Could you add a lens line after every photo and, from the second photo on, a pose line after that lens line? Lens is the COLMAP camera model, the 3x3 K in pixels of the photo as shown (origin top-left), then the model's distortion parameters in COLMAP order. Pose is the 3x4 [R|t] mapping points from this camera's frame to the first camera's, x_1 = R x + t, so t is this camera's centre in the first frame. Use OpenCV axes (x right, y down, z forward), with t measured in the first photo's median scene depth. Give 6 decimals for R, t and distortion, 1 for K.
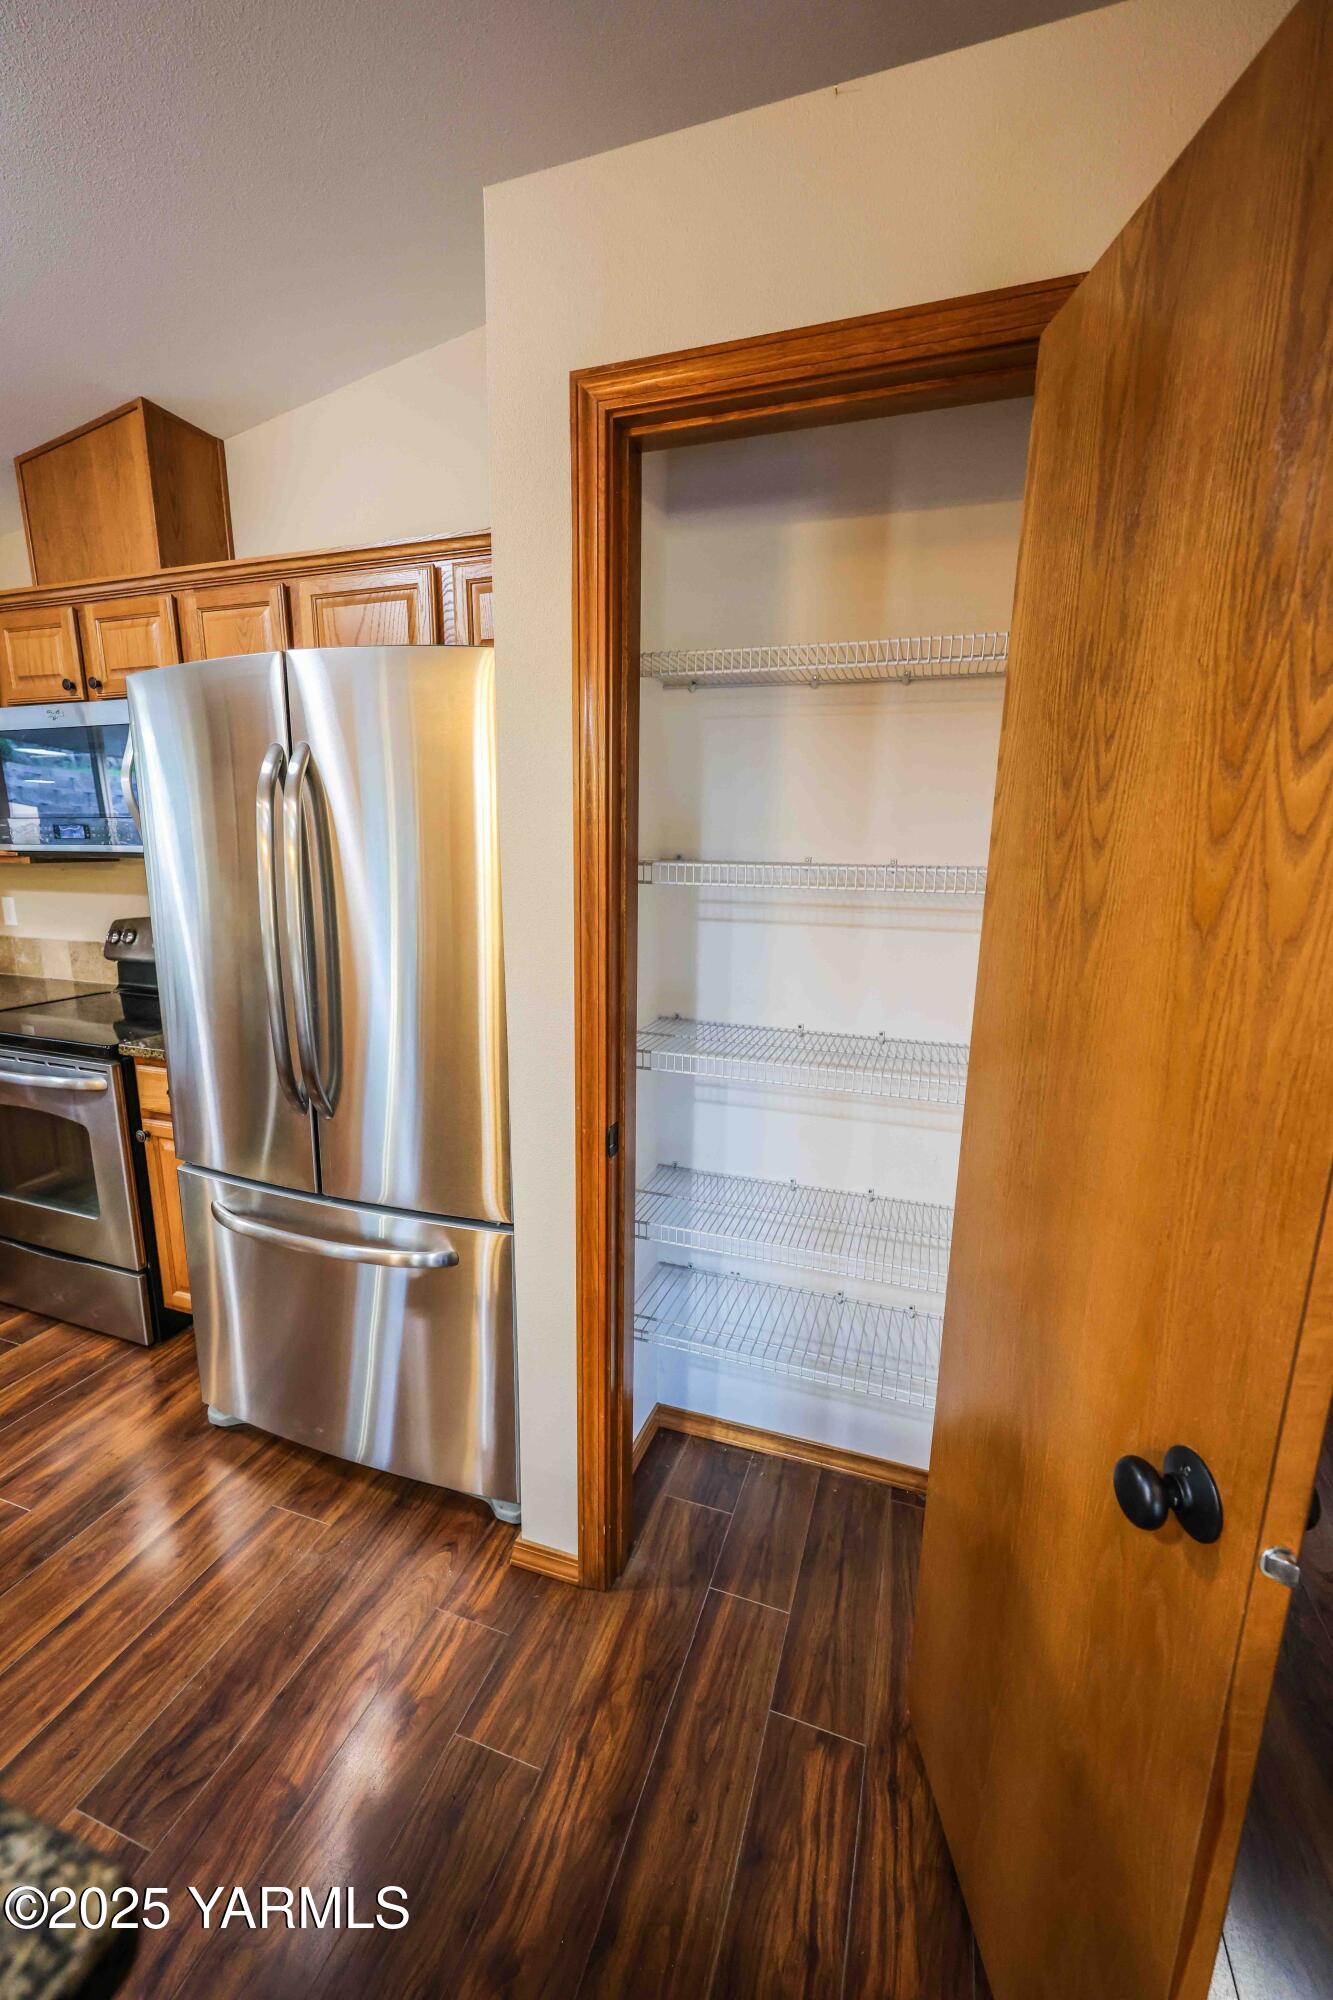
lens RADIAL K [[798.4, 0, 672.0], [0, 798.4, 1014.1], [0, 0, 1]] dist [-0.000117, -0.000068]
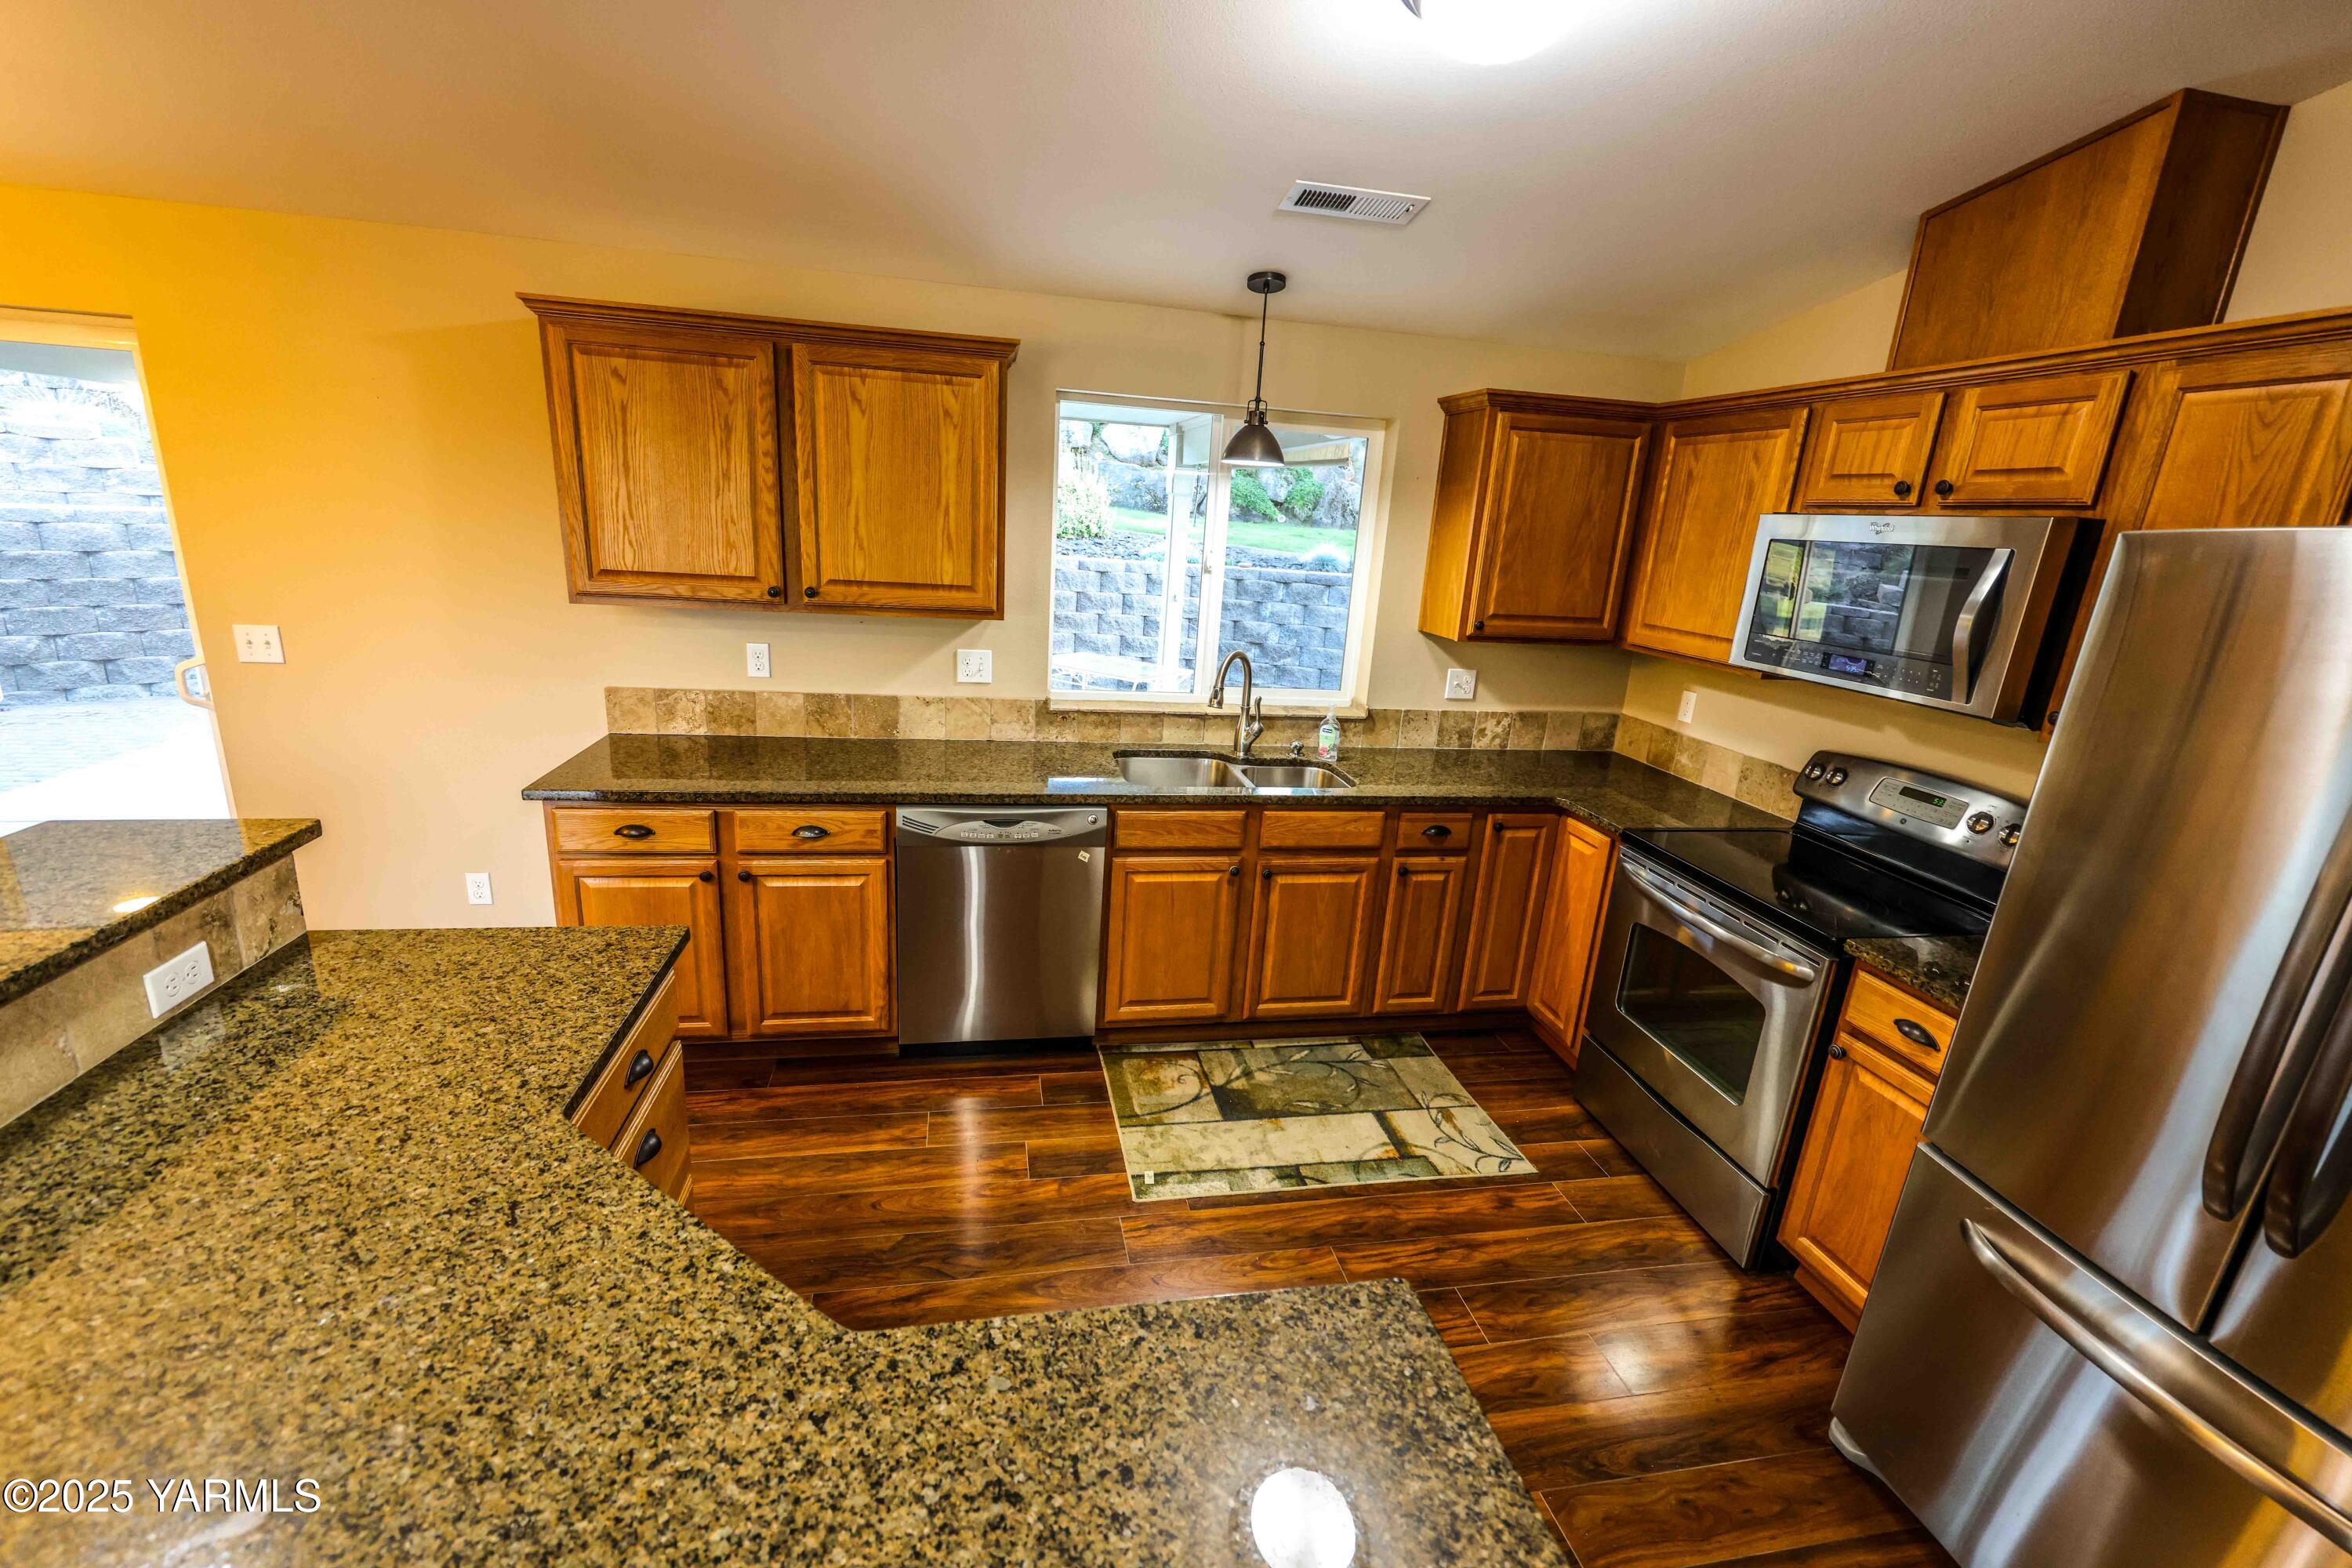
lens RADIAL K [[968.8, 0, 1169.9], [0, 968.8, 783.9], [0, 0, 1]] dist [0.002719, -0.000324]
pose [[0.499865, 0.248647, -0.829644, -0.236200], [-0.231186, 0.961454, 0.148860, -0.097581], [0.834678, 0.117392, 0.538081, -0.133263]]
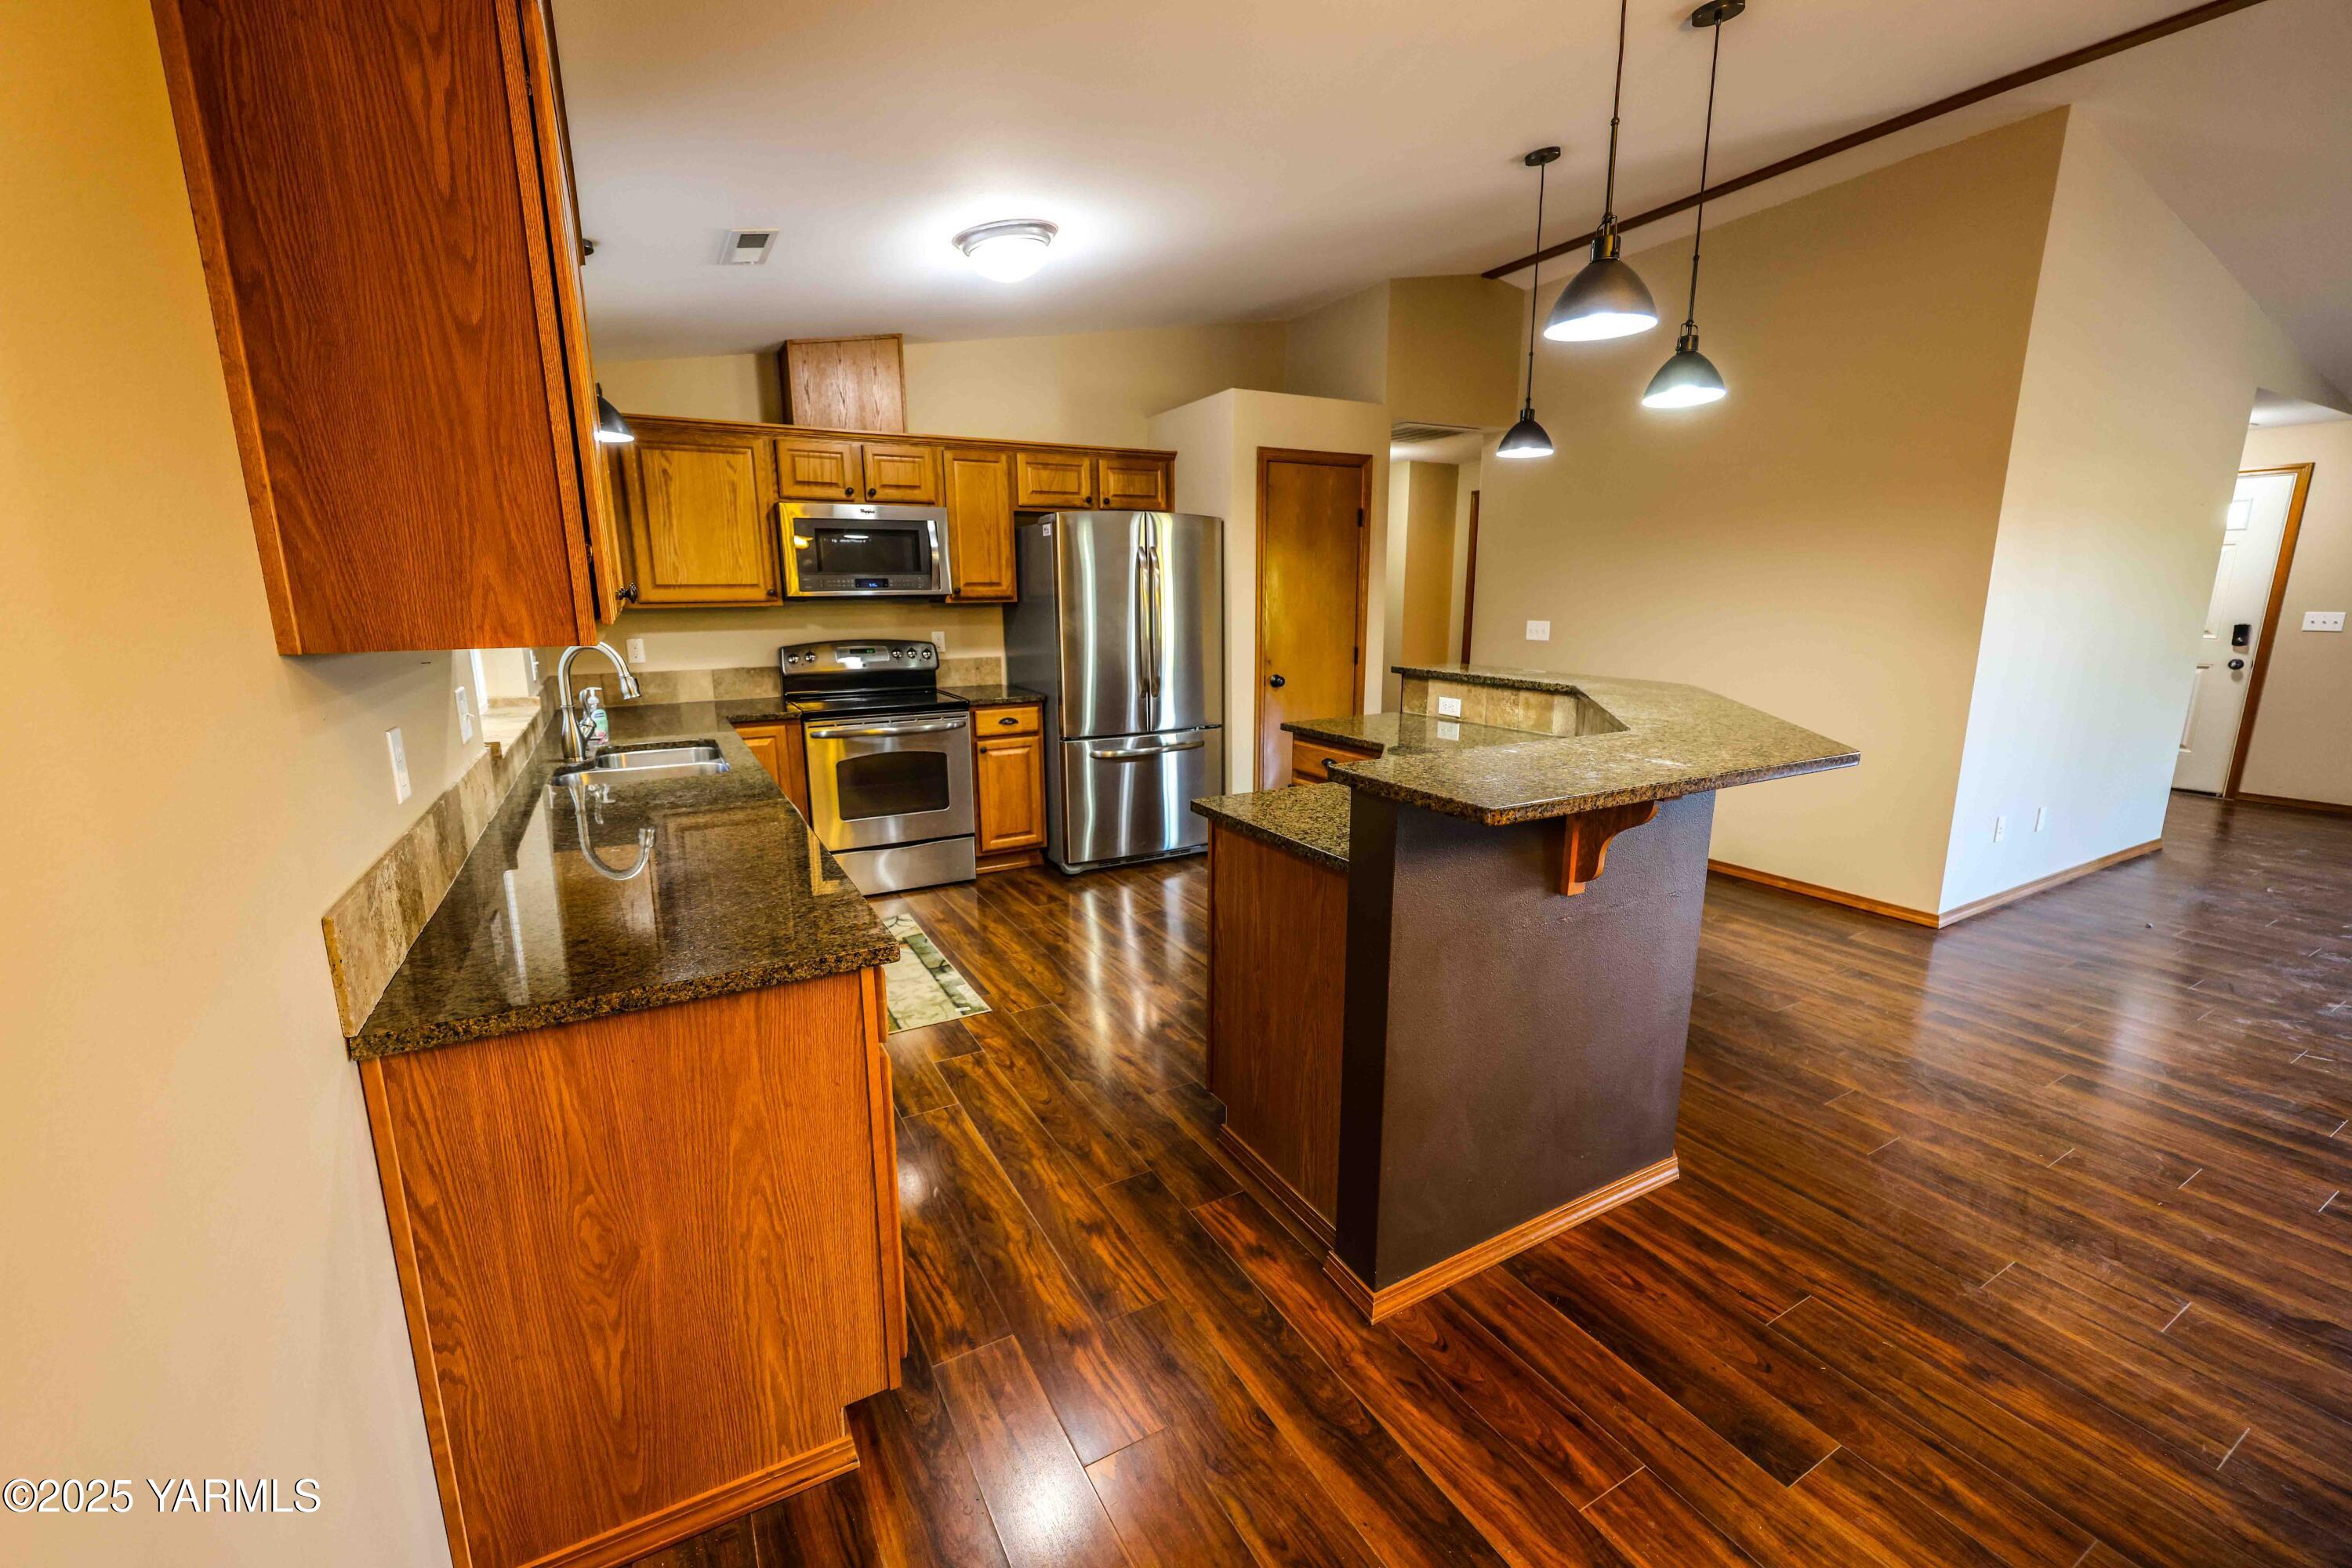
lens RADIAL K [[944.7, 0, 1169.9], [0, 944.7, 783.3], [0, 0, 1]] dist [0.001140, -0.000079]
pose [[0.662978, -0.171473, 0.728736, -1.853259], [0.171948, 0.982270, 0.074698, 0.131349], [-0.728625, 0.075781, 0.680708, -0.718653]]
